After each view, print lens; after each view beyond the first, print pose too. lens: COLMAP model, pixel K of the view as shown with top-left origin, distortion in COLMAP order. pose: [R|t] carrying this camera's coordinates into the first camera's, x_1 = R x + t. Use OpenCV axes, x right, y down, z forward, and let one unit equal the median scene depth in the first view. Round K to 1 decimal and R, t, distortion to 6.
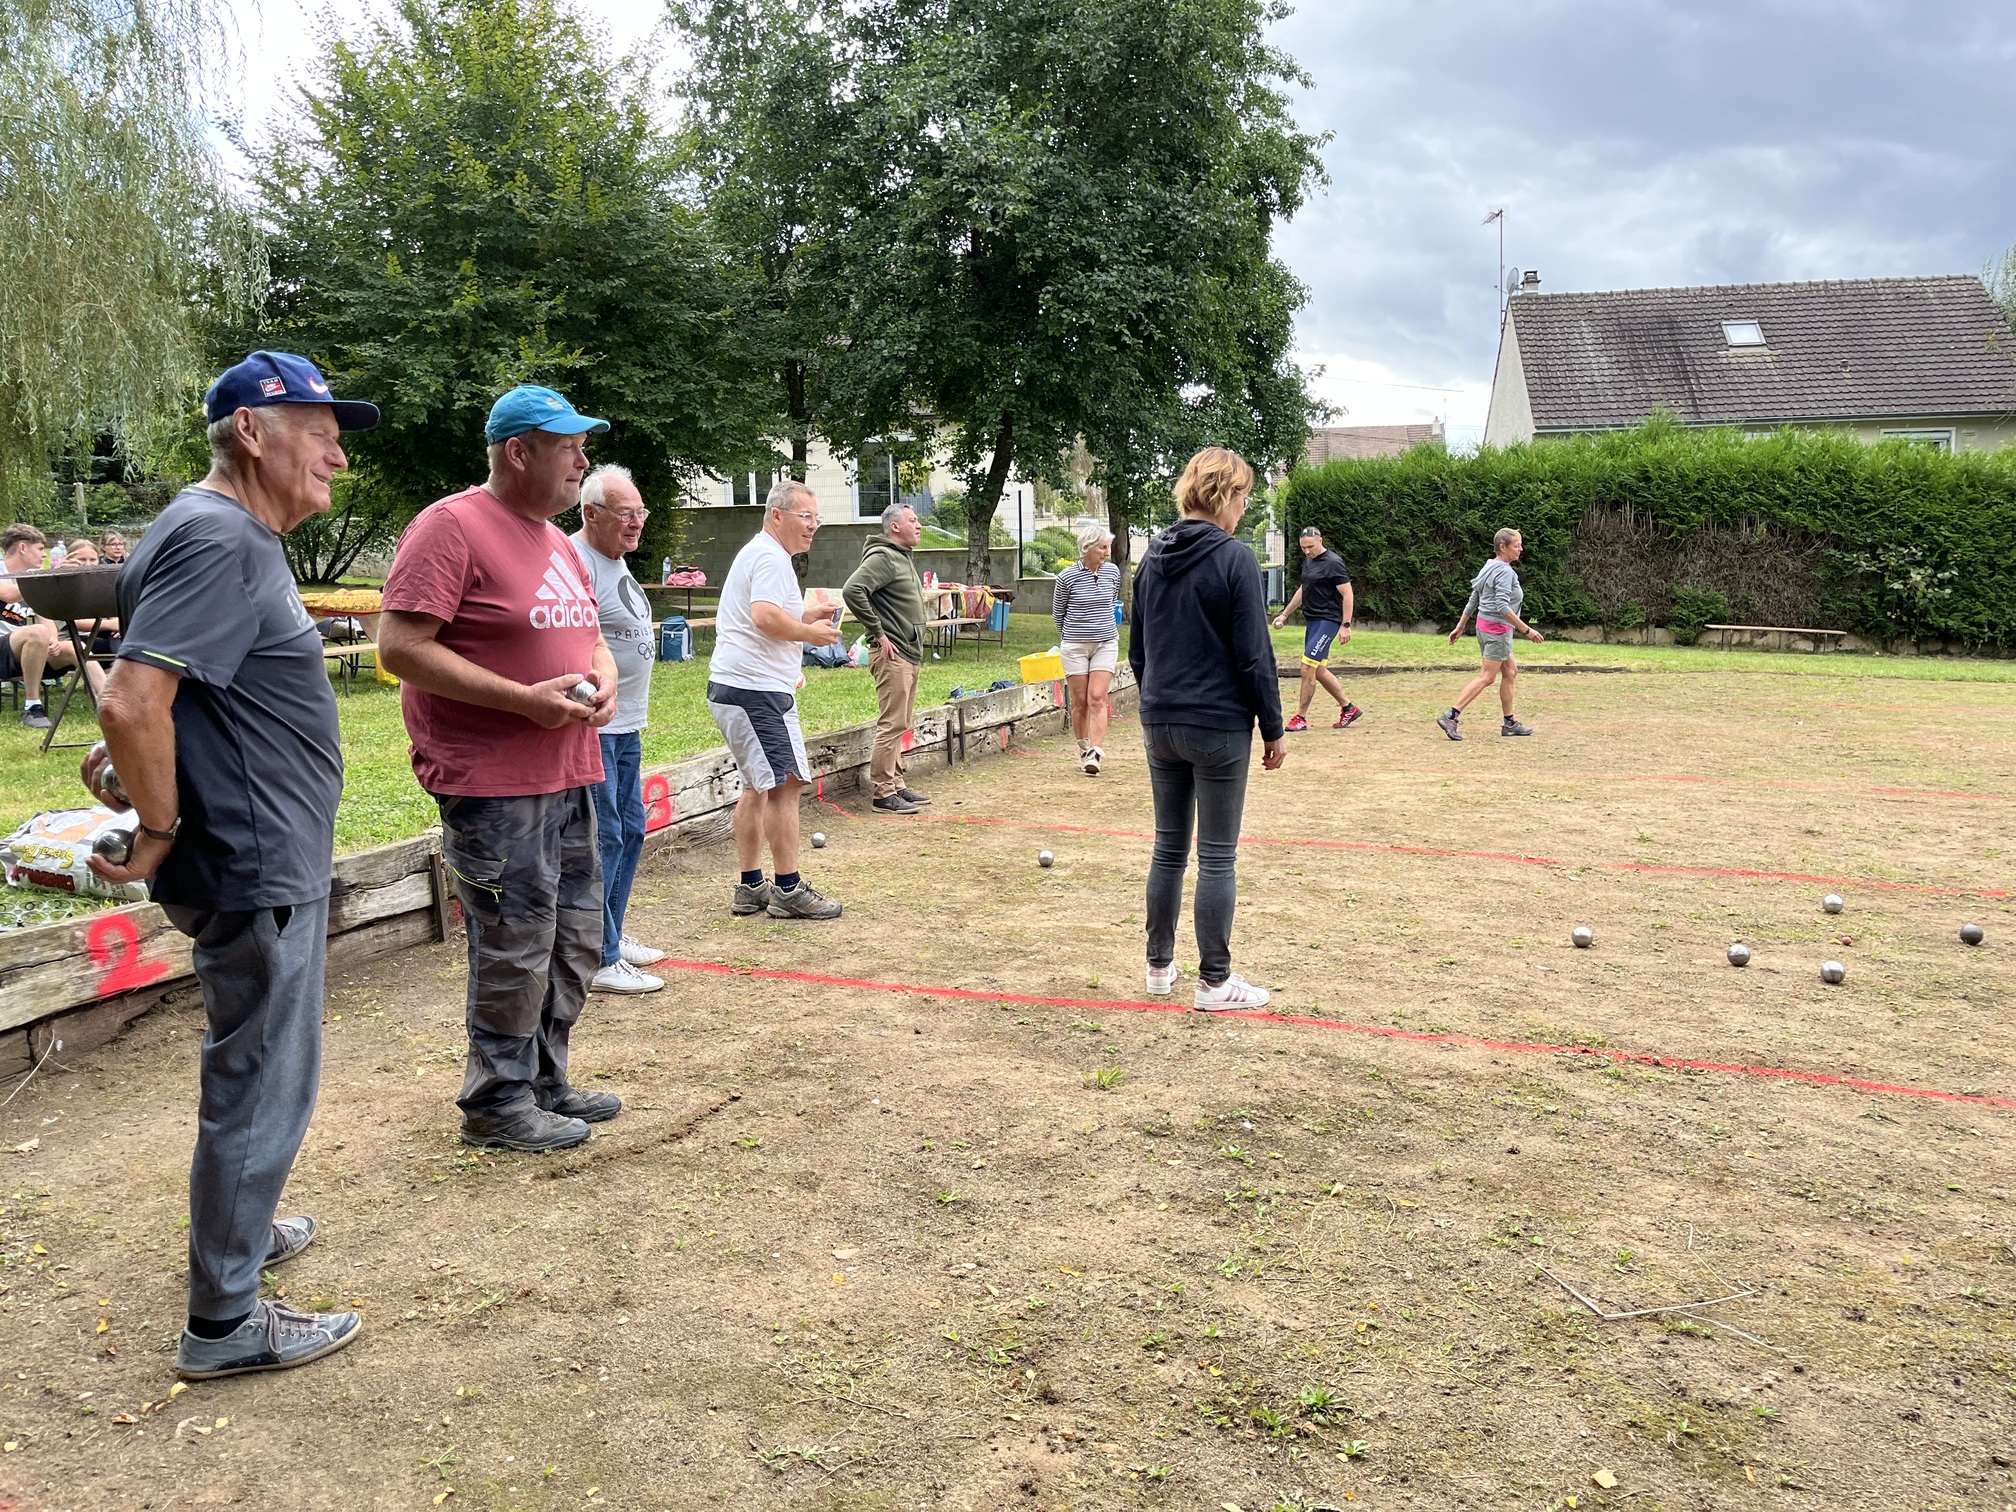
lens RADIAL K [[1486.6, 0, 1008.0], [0, 1486.6, 756.0], [0, 0, 1]] dist [0.001185, -0.001144]
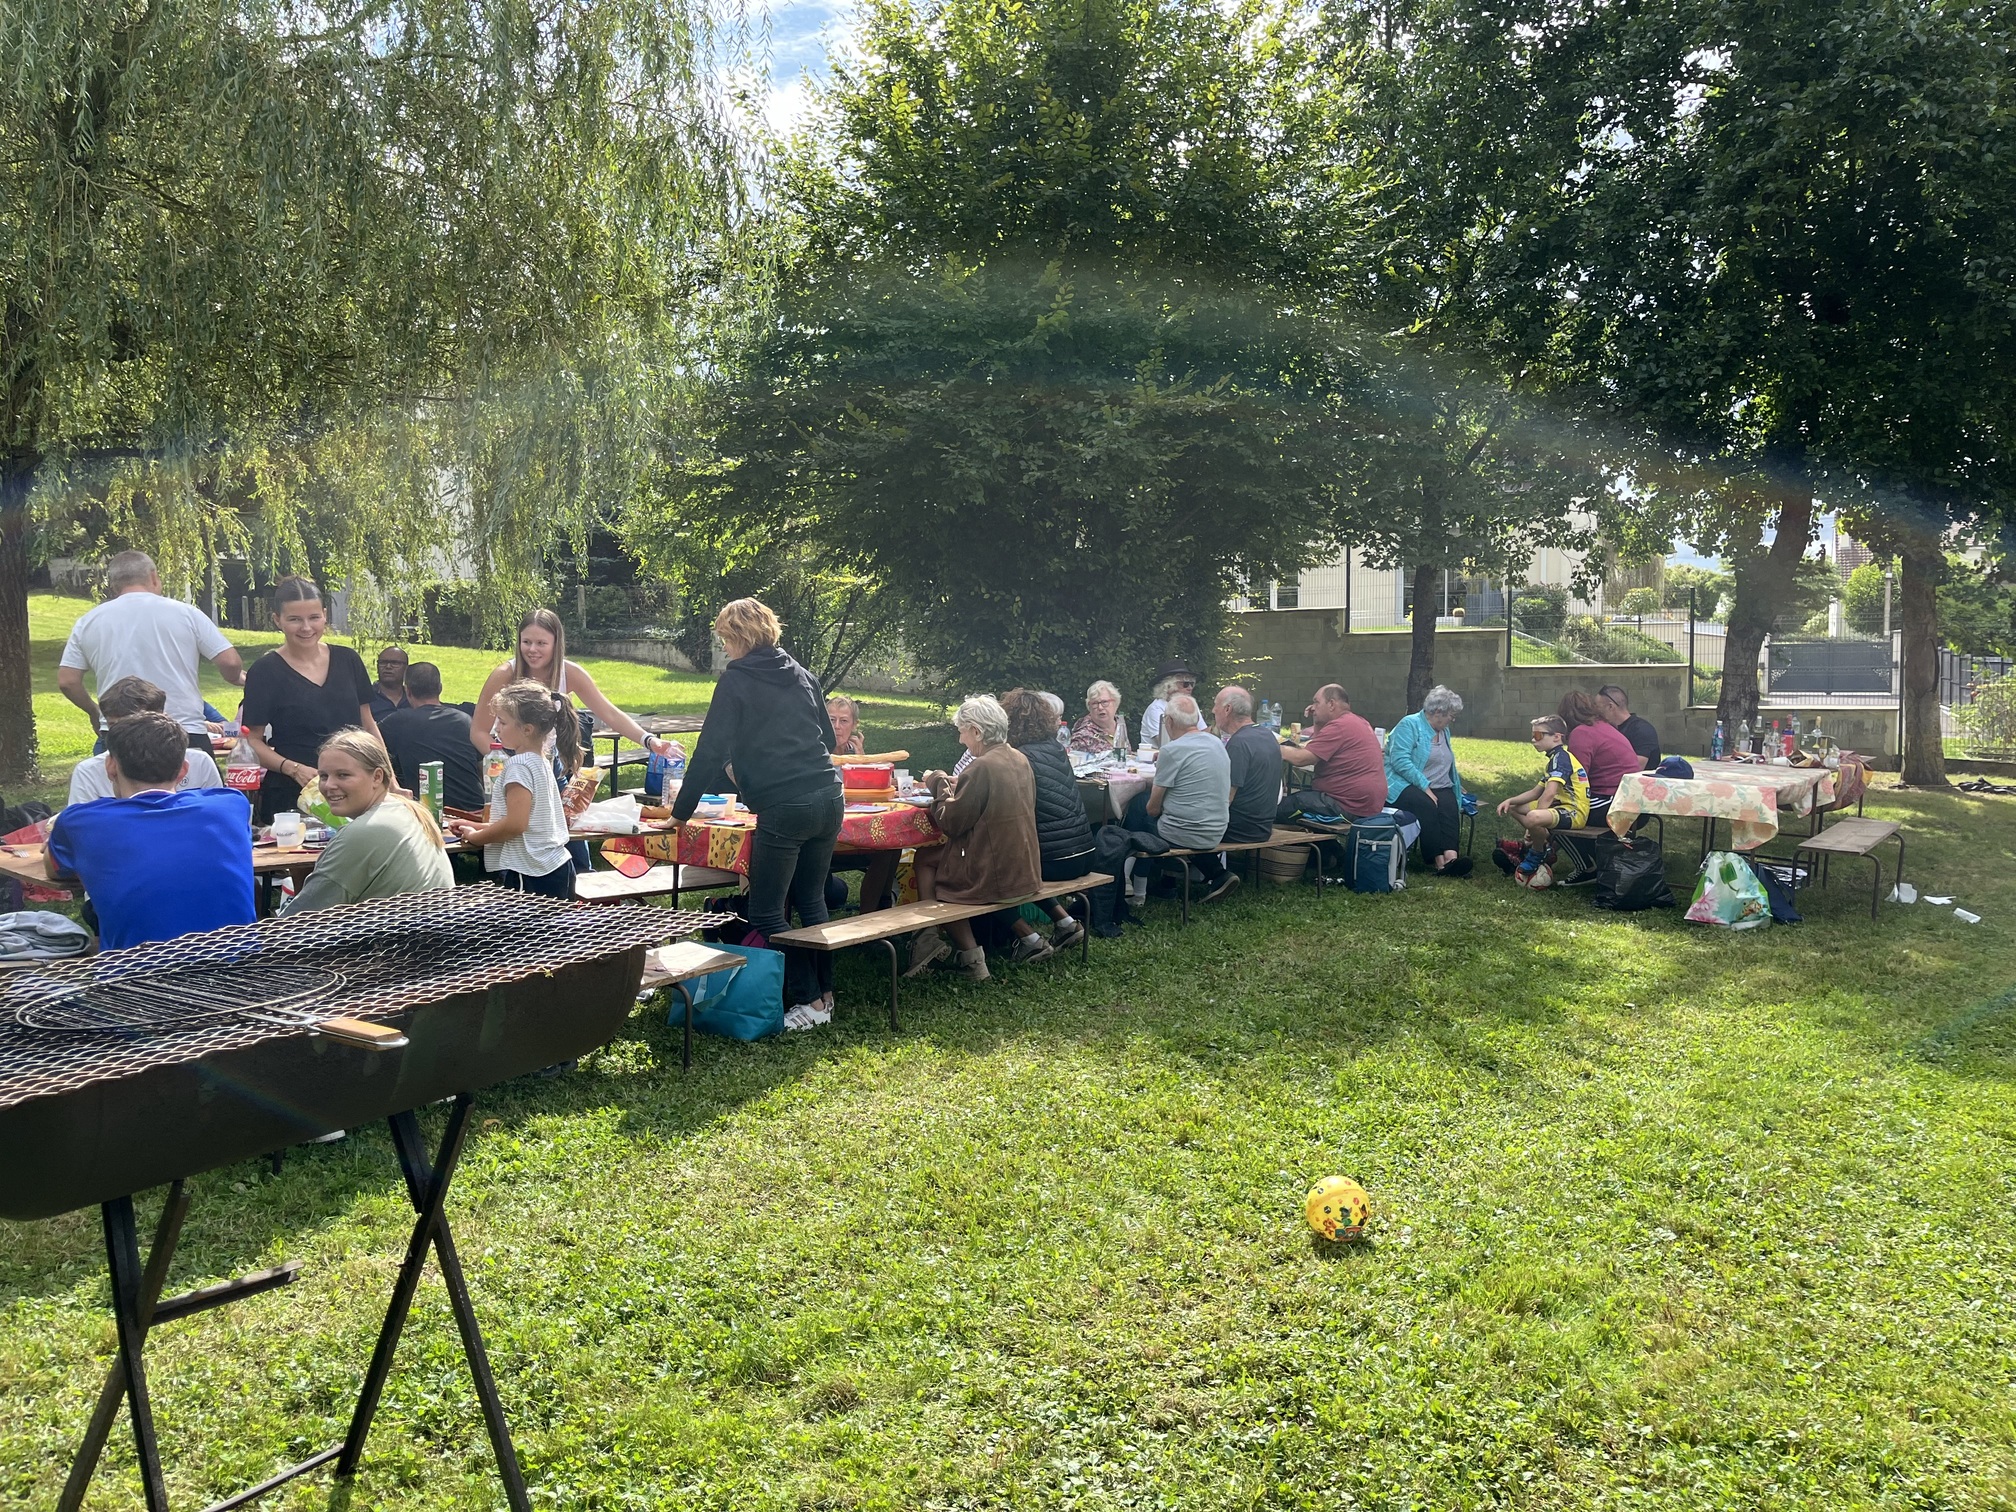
lens RADIAL K [[1486.6, 0, 1008.0], [0, 1486.6, 756.0], [0, 0, 1]] dist [0.001185, -0.001144]
pose [[0.958810, 0.027701, -0.282694, -0.126025], [-0.045024, 0.997473, -0.054964, -0.048886], [0.280457, 0.065428, 0.957634, 0.242938]]
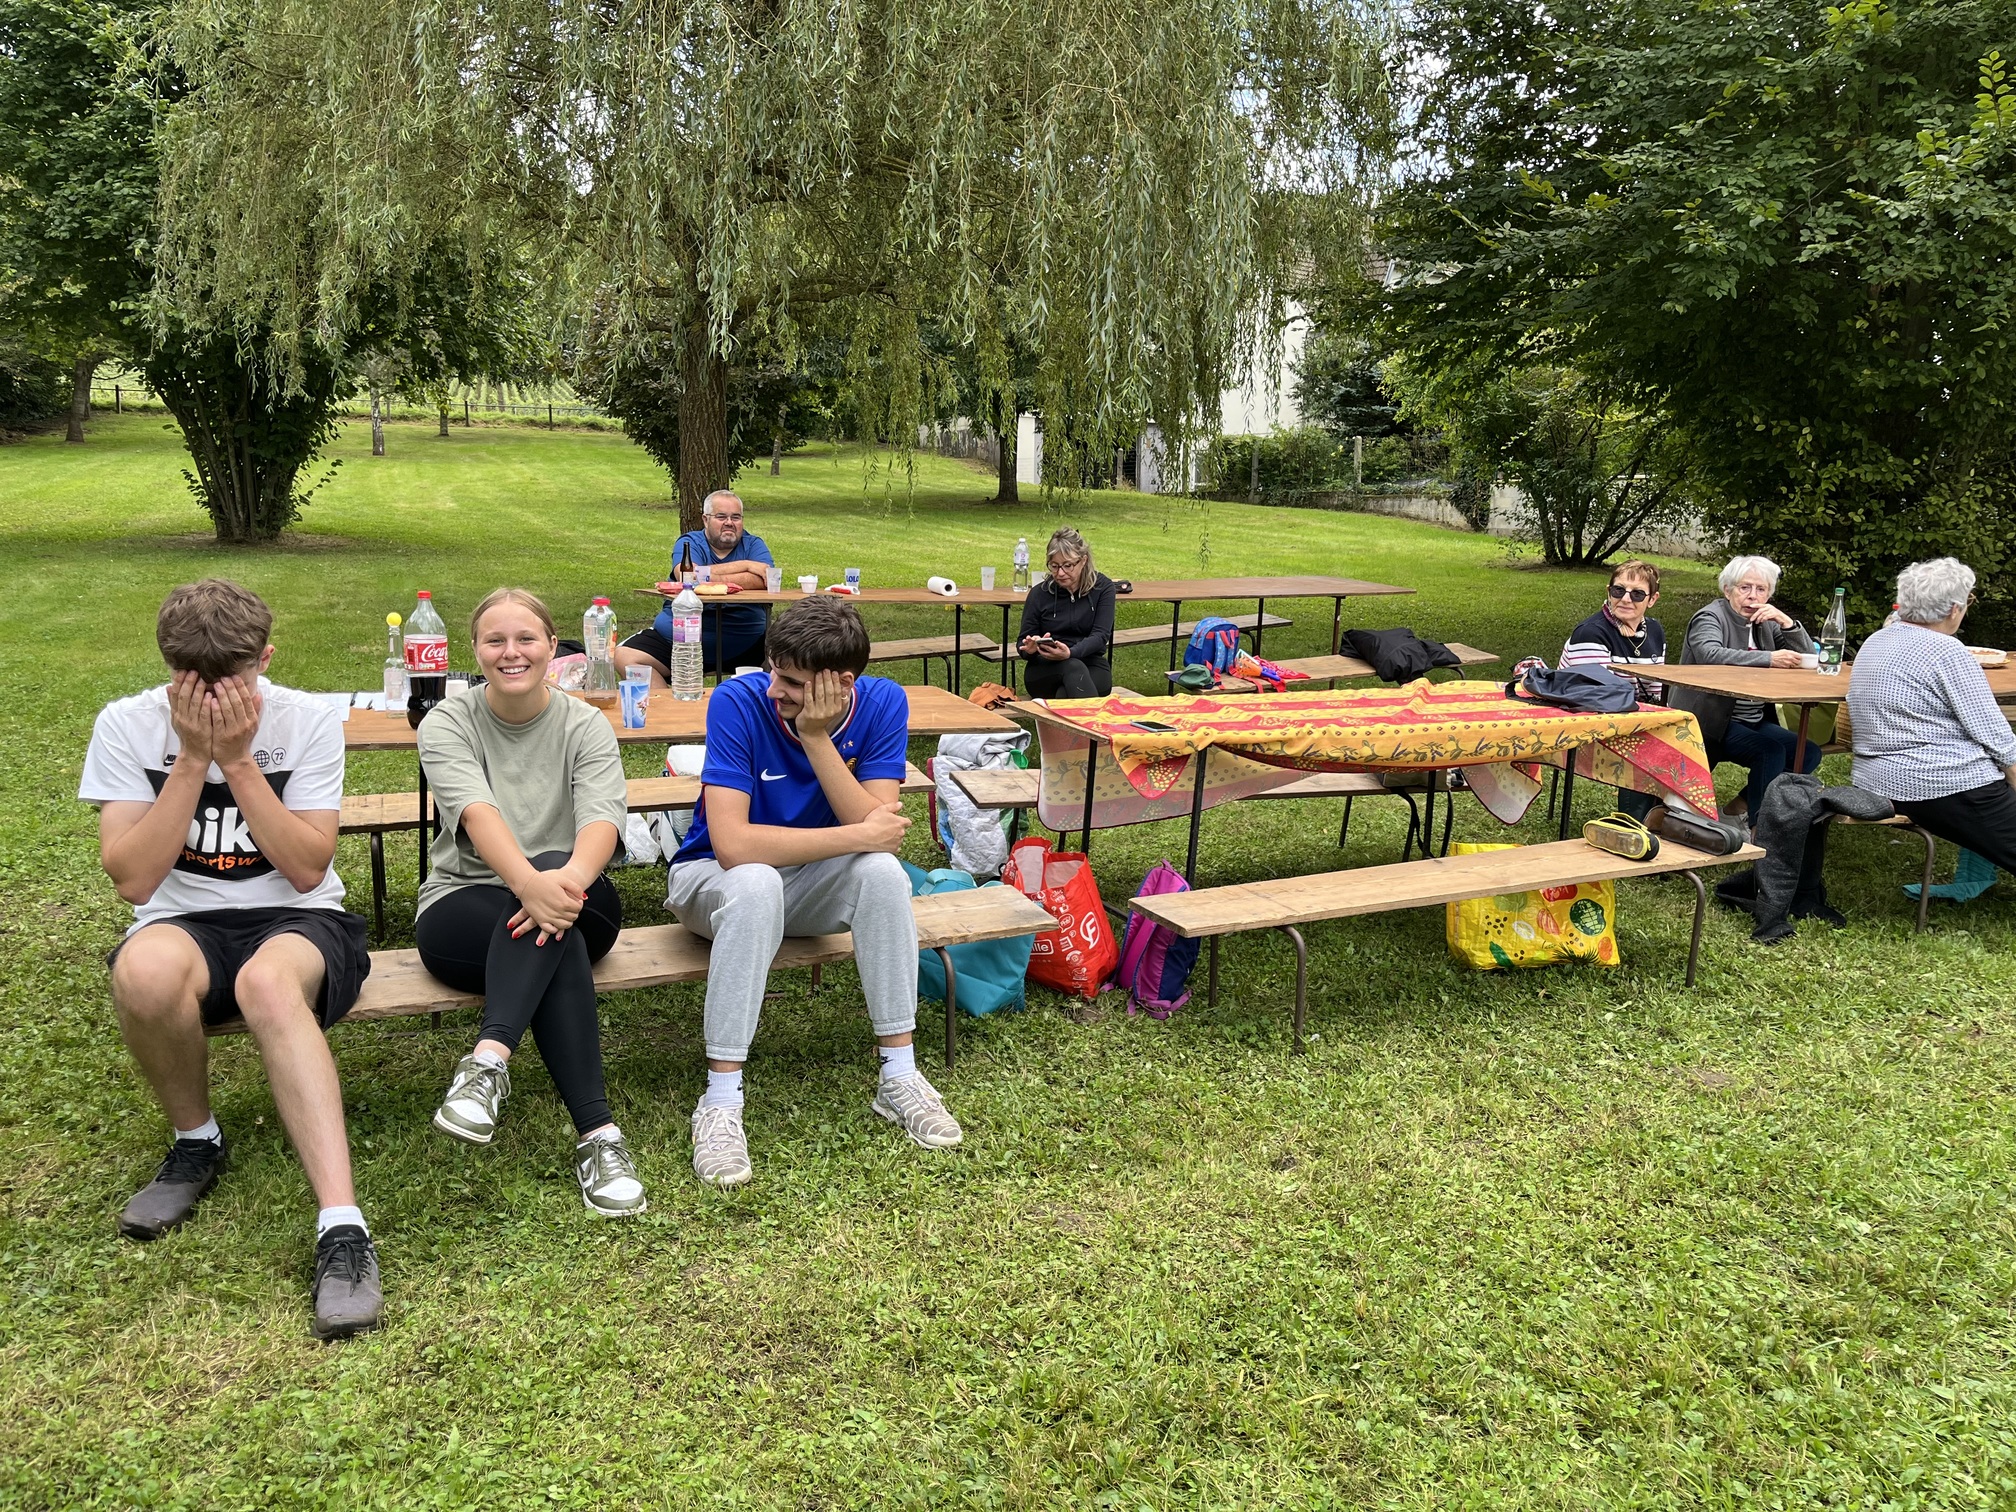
lens RADIAL K [[1486.6, 0, 1008.0], [0, 1486.6, 756.0], [0, 0, 1]] dist [0.001185, -0.001144]
pose [[0.672622, 0.131806, -0.728153, -0.118627], [-0.107617, 0.990971, 0.079971, -0.058649], [0.732119, 0.024571, 0.680733, 0.335525]]
